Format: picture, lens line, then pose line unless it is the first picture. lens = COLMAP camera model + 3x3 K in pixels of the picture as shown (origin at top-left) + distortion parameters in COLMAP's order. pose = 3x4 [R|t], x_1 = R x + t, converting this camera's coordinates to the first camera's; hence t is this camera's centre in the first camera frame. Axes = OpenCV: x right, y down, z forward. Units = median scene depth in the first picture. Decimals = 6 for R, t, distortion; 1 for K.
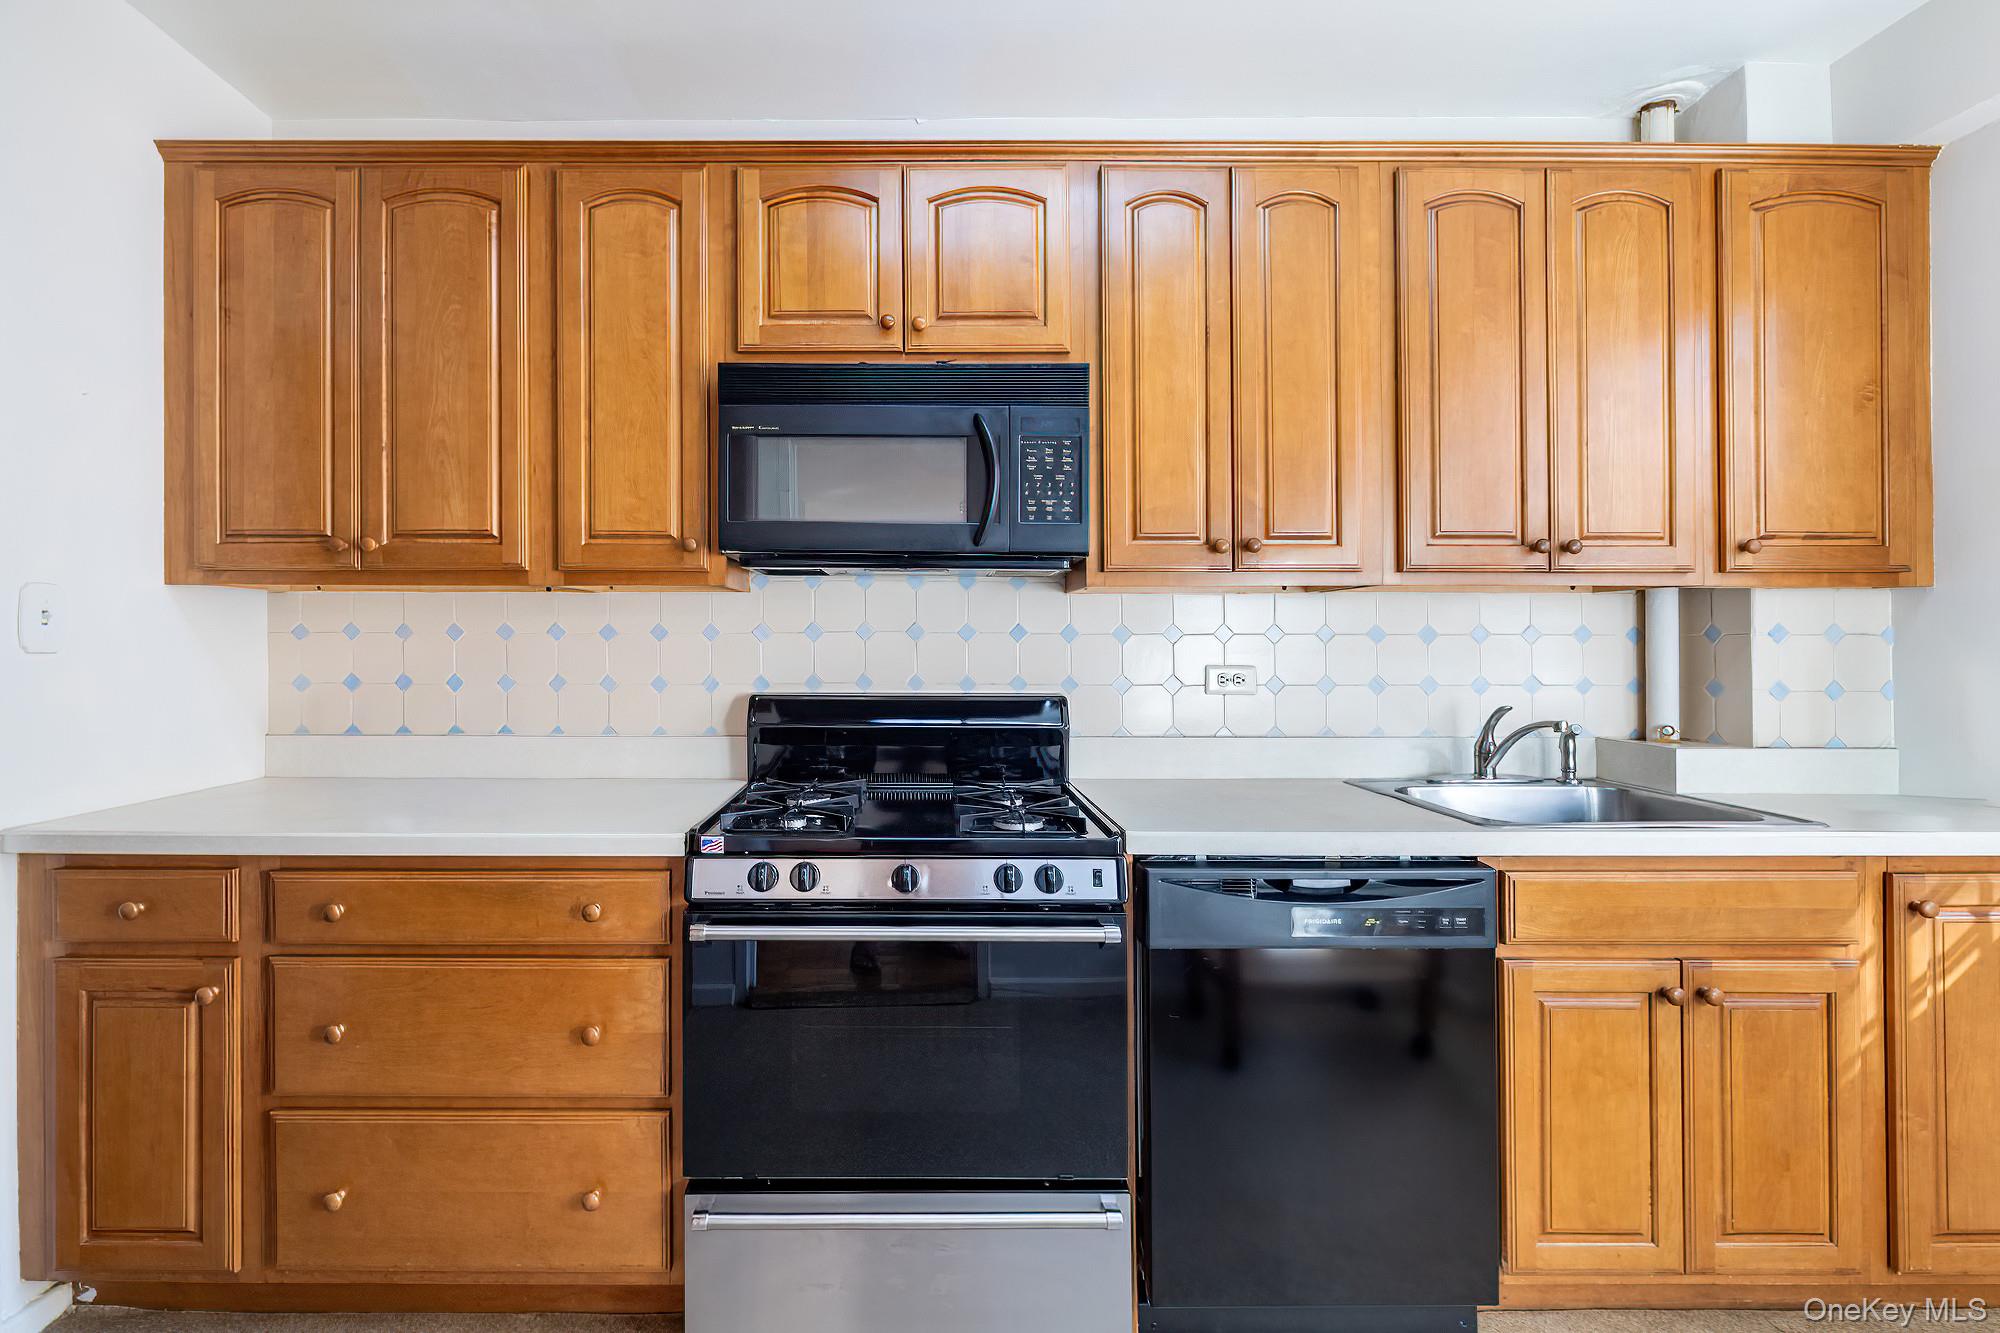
lens RADIAL K [[849.9, 0, 1000.2], [0, 849.9, 658.1], [0, 0, 1]] dist [-0.003677, 0.001035]
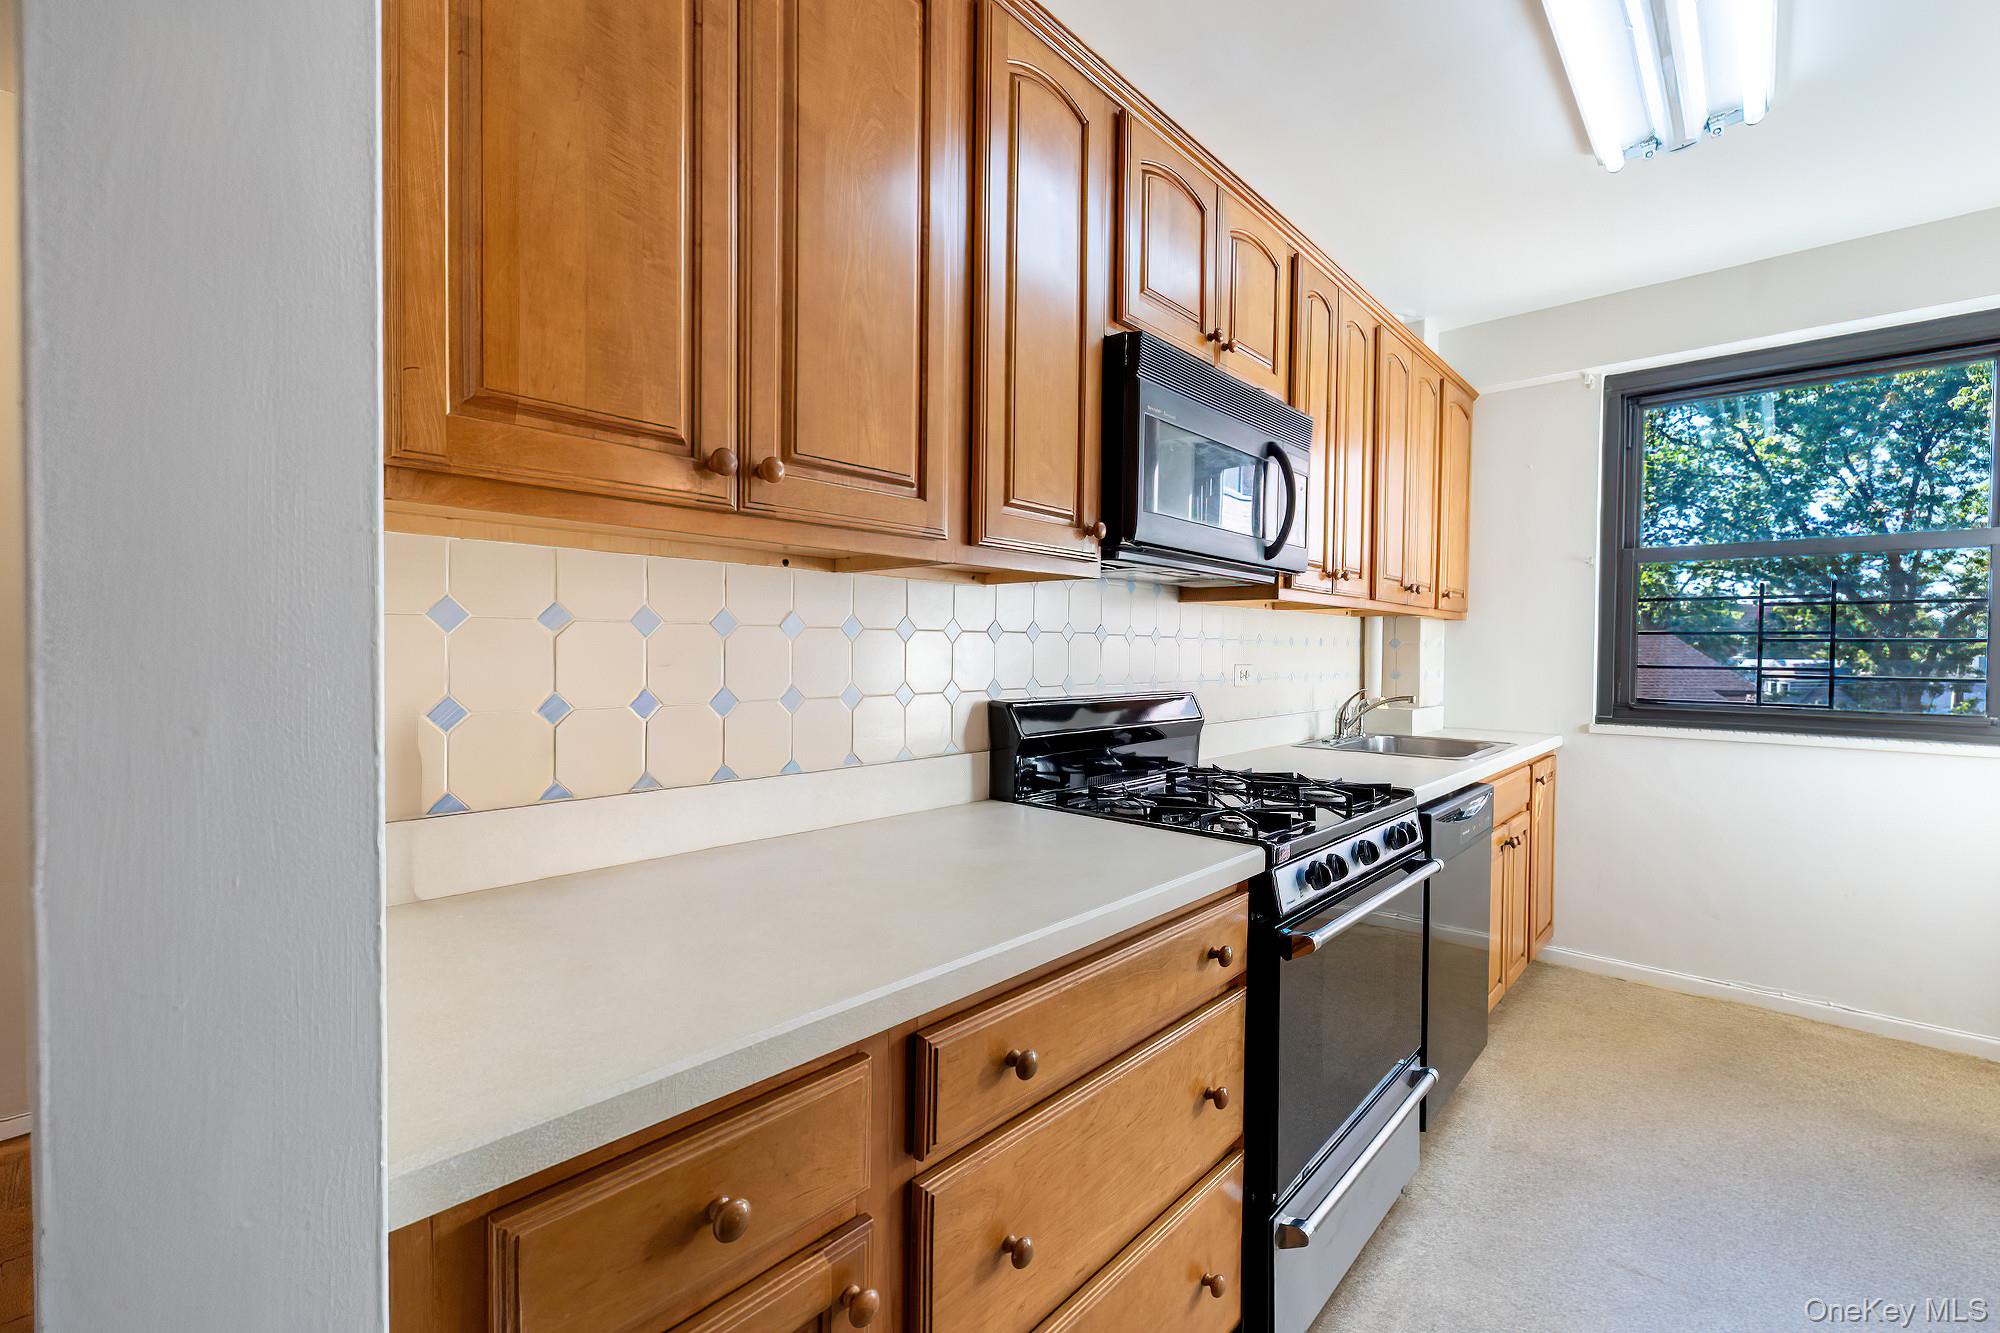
lens RADIAL K [[849.9, 0, 995.8], [0, 849.9, 663.2], [0, 0, 1]] dist [-0.003677, 0.001035]
pose [[0.672486, -0.008929, 0.740056, -1.063122], [-0.002947, 0.999887, 0.014742, -0.010833], [-0.740104, -0.012095, 0.672384, 0.488414]]
